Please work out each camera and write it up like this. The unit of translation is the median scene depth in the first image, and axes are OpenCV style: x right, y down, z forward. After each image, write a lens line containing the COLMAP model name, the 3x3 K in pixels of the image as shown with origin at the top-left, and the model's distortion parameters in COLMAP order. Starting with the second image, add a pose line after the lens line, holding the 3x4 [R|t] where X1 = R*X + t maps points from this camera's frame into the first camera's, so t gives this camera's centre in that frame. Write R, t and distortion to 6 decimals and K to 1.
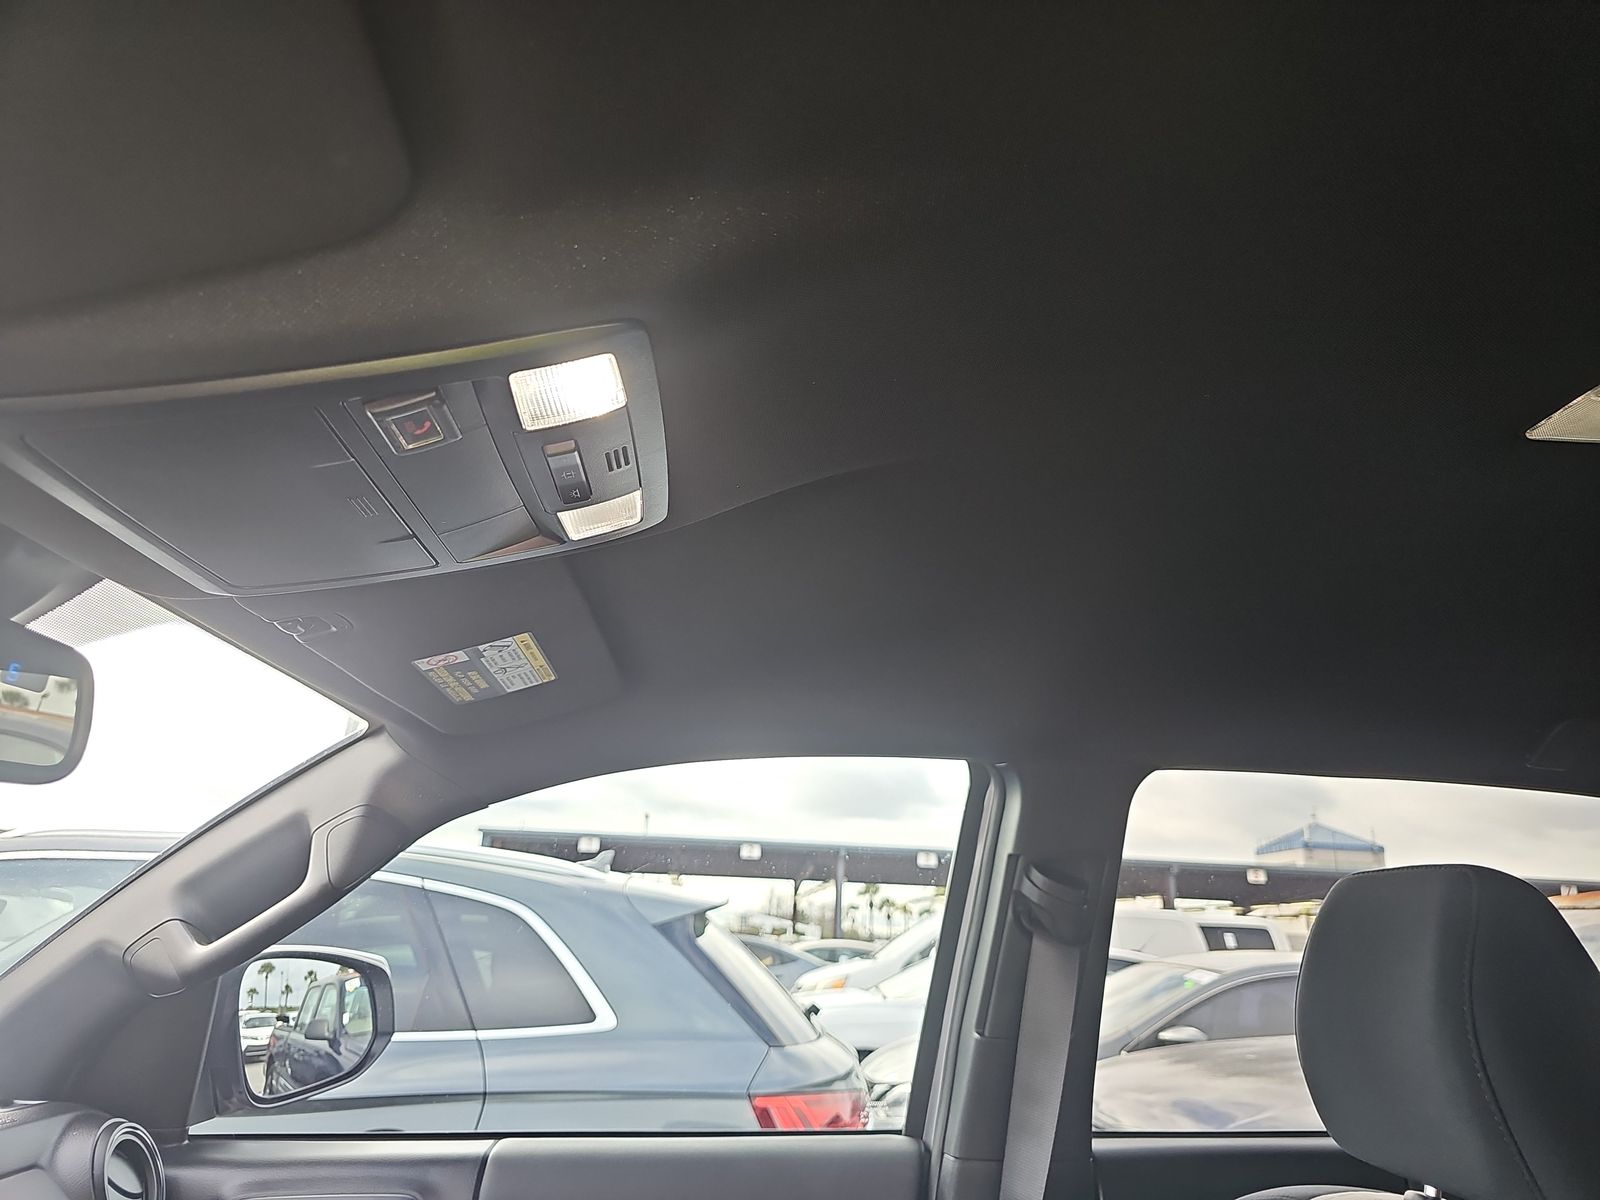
lens RADIAL K [[1075.2, 0, 798.0], [0, 1075.2, 609.2], [0, 0, 1]] dist [-0.003406, -0.000803]
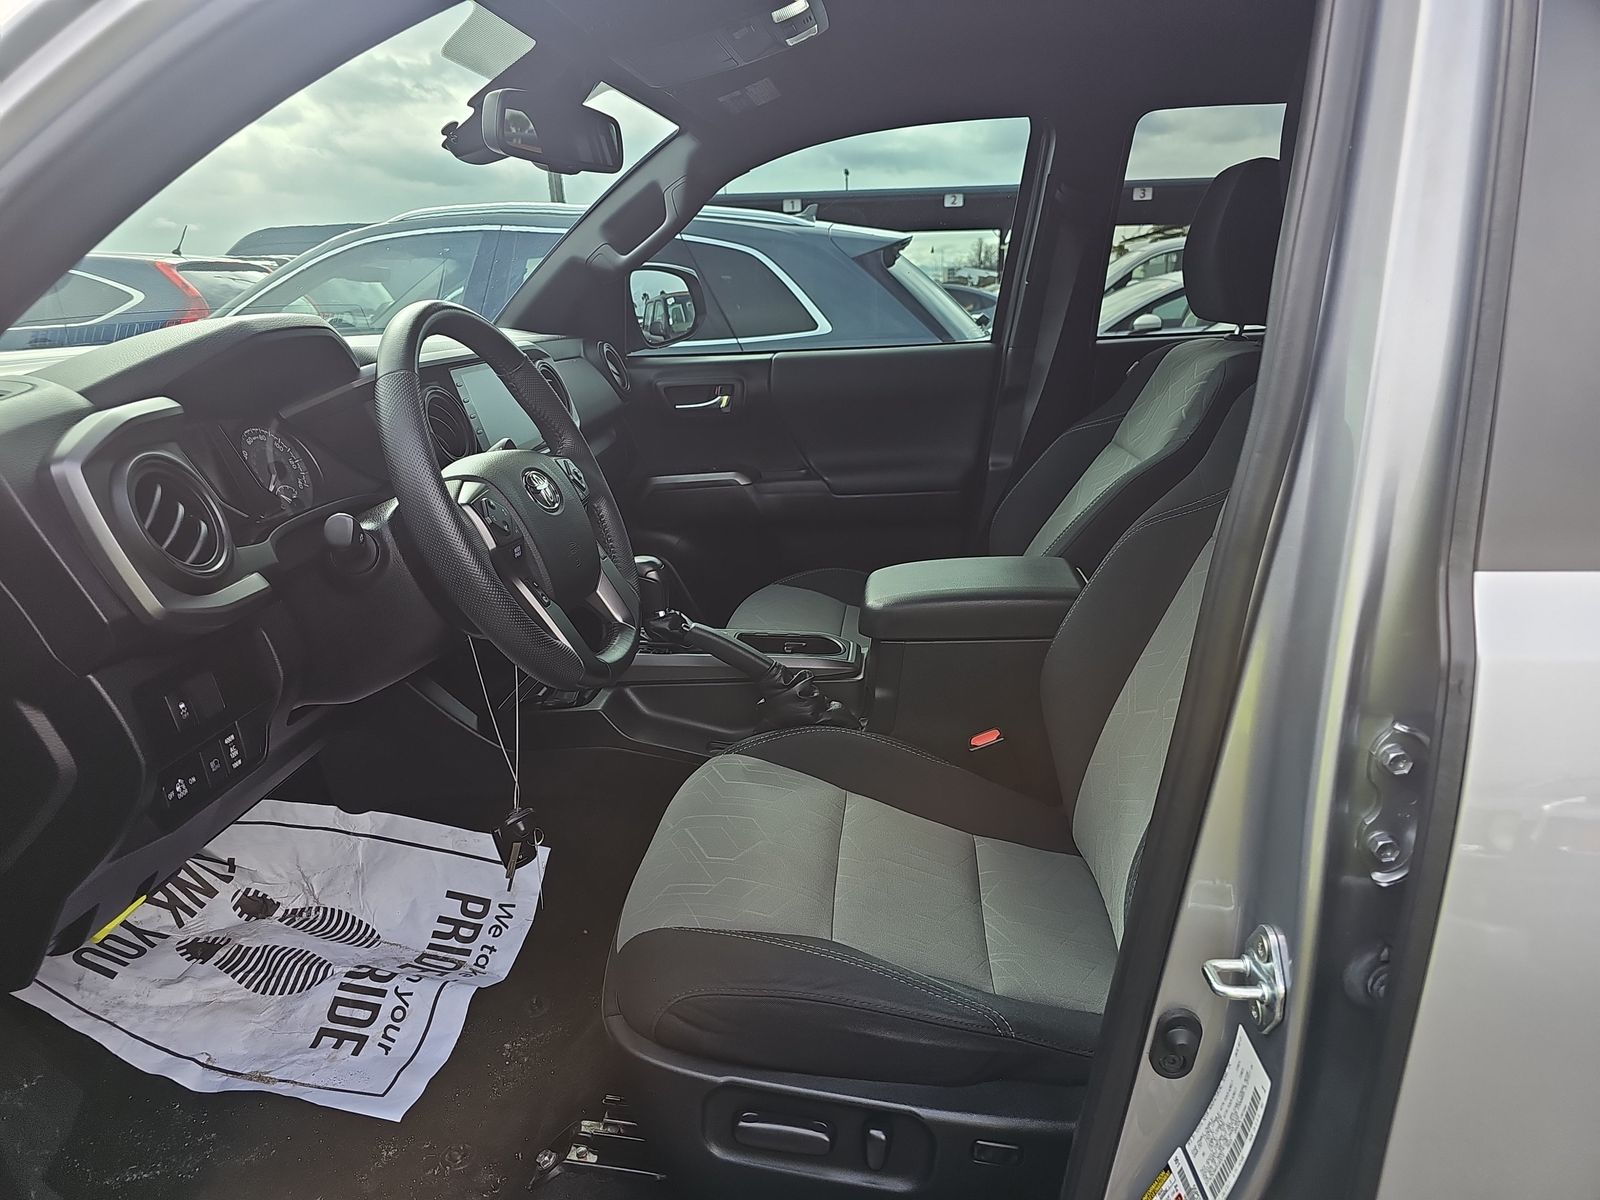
lens RADIAL K [[1075.2, 0, 791.4], [0, 1075.2, 612.1], [0, 0, 1]] dist [-0.003406, -0.000803]
pose [[0.980083, 0.001329, -0.198584, 0.047621], [0.108150, 0.835111, 0.539346, -0.055270], [0.166556, -0.550081, 0.818334, -0.296848]]
